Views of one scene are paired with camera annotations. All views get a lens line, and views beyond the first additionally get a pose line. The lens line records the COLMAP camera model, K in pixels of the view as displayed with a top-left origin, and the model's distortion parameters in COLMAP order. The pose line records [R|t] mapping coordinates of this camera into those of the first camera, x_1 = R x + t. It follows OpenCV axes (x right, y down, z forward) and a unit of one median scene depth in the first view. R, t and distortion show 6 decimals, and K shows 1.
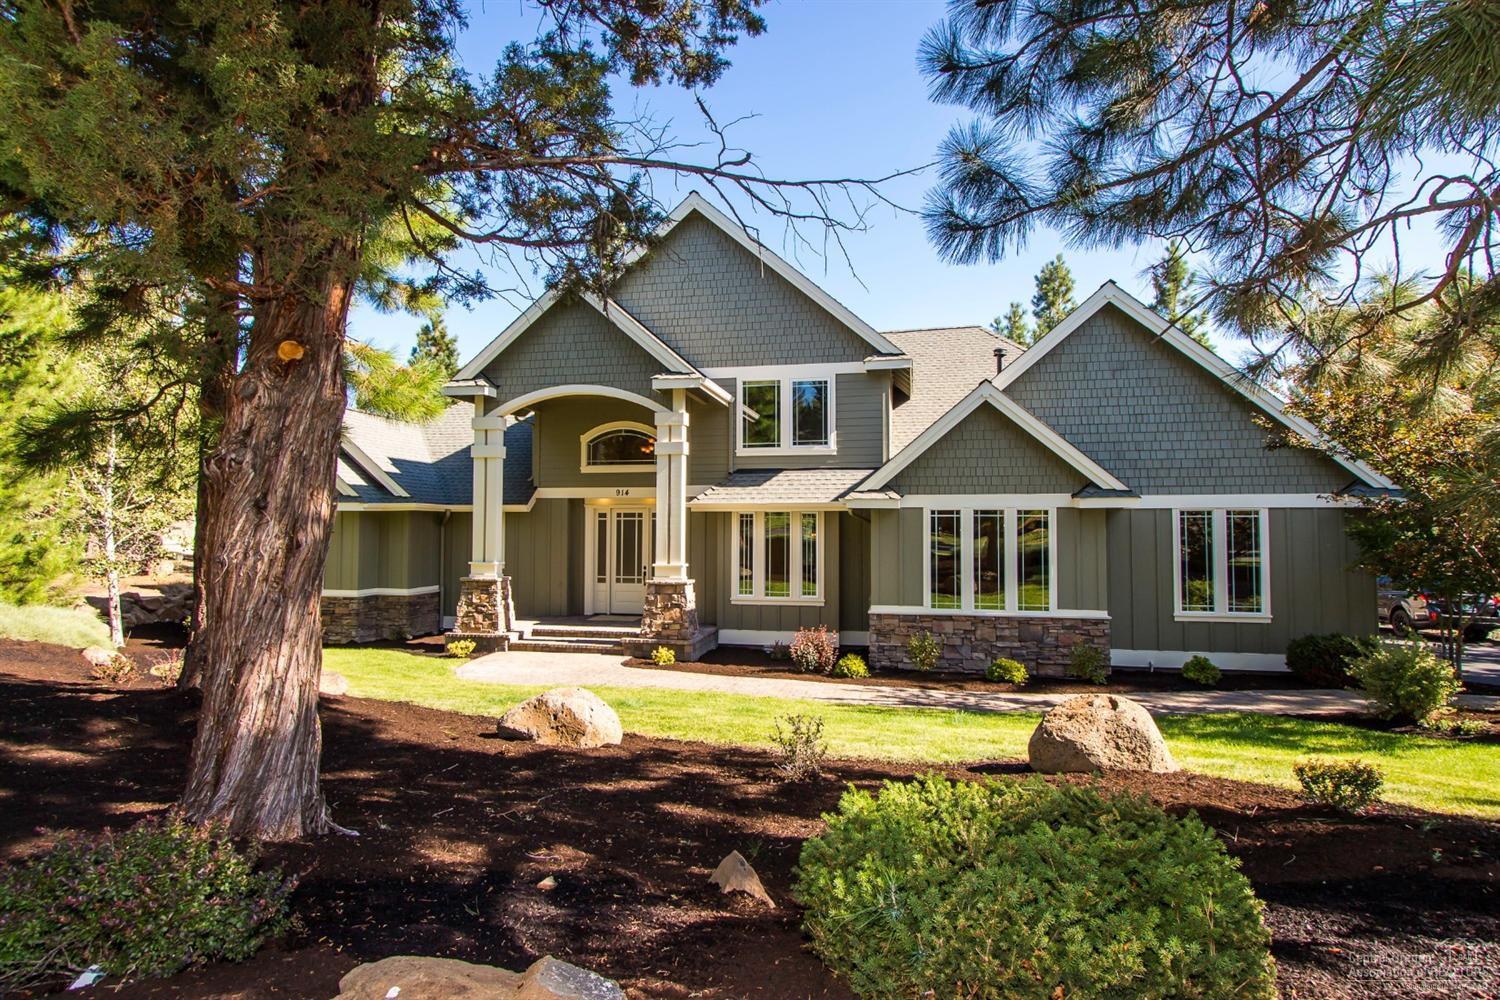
lens RADIAL K [[766.8, 0, 753.2], [0, 766.8, 494.1], [0, 0, 1]] dist [-0.003055, -0.000652]
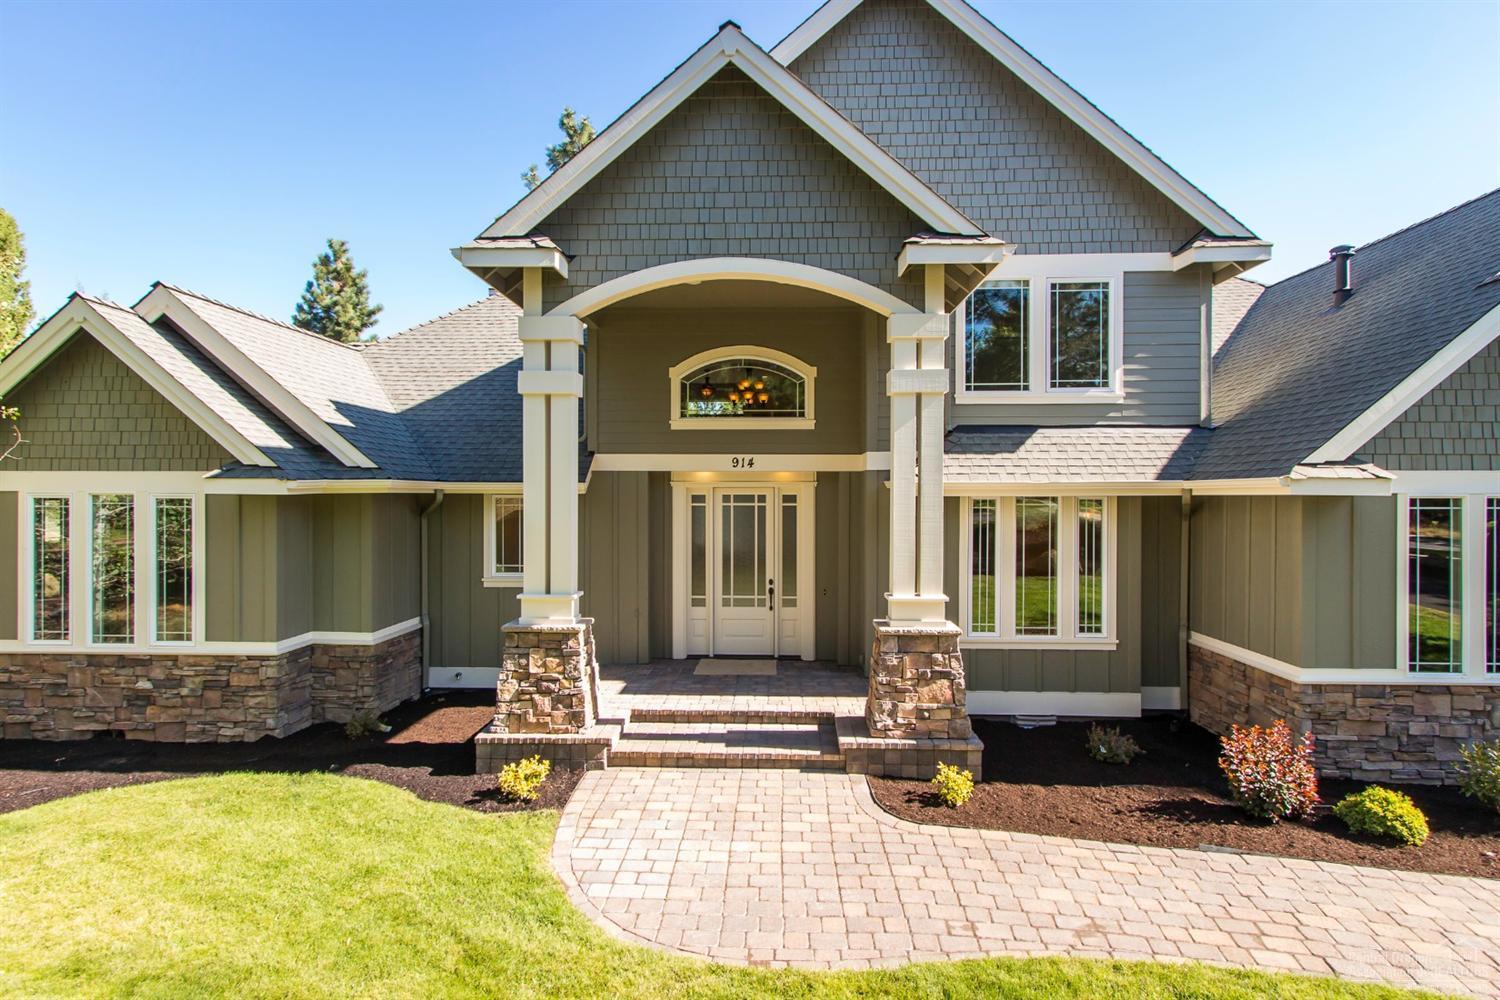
lens RADIAL K [[707.0, 0, 752.0], [0, 707.0, 495.5], [0, 0, 1]] dist [0.002878, -0.000063]
pose [[0.987136, -0.001622, 0.159873, -0.275832], [-0.005749, 0.998942, 0.045629, -0.001694], [-0.159777, -0.045962, 0.986083, 0.478193]]
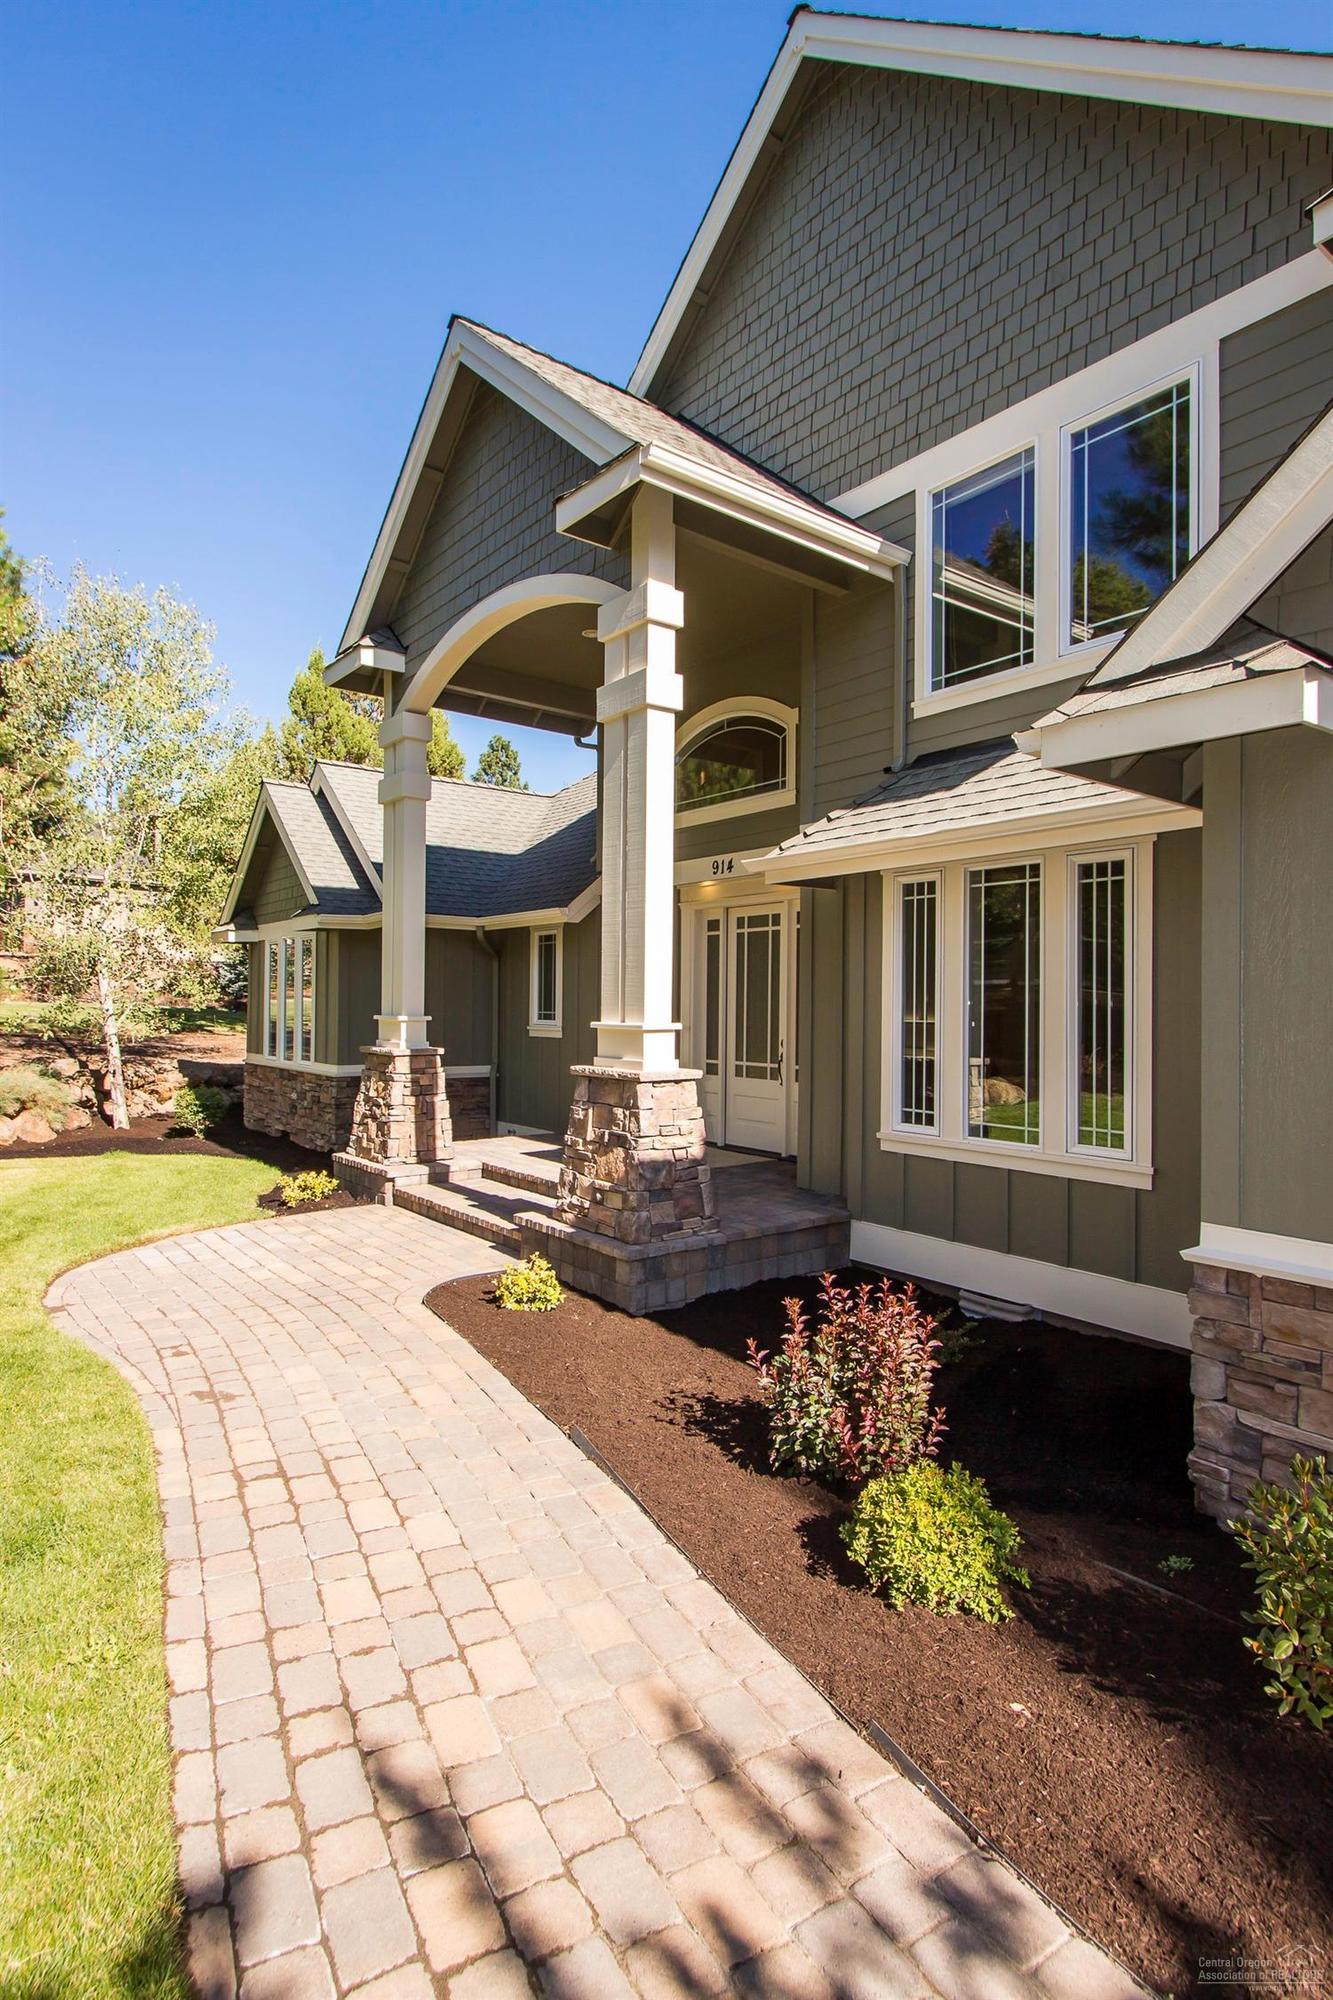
lens RADIAL K [[1022.4, 0, 658.5], [0, 1022.4, 996.5], [0, 0, 1]] dist [-0.003055, -0.000652]
pose [[0.756274, -0.001696, -0.654252, 0.192464], [0.021667, 0.999513, 0.022454, 0.062150], [0.653896, -0.031157, 0.755943, 0.588578]]
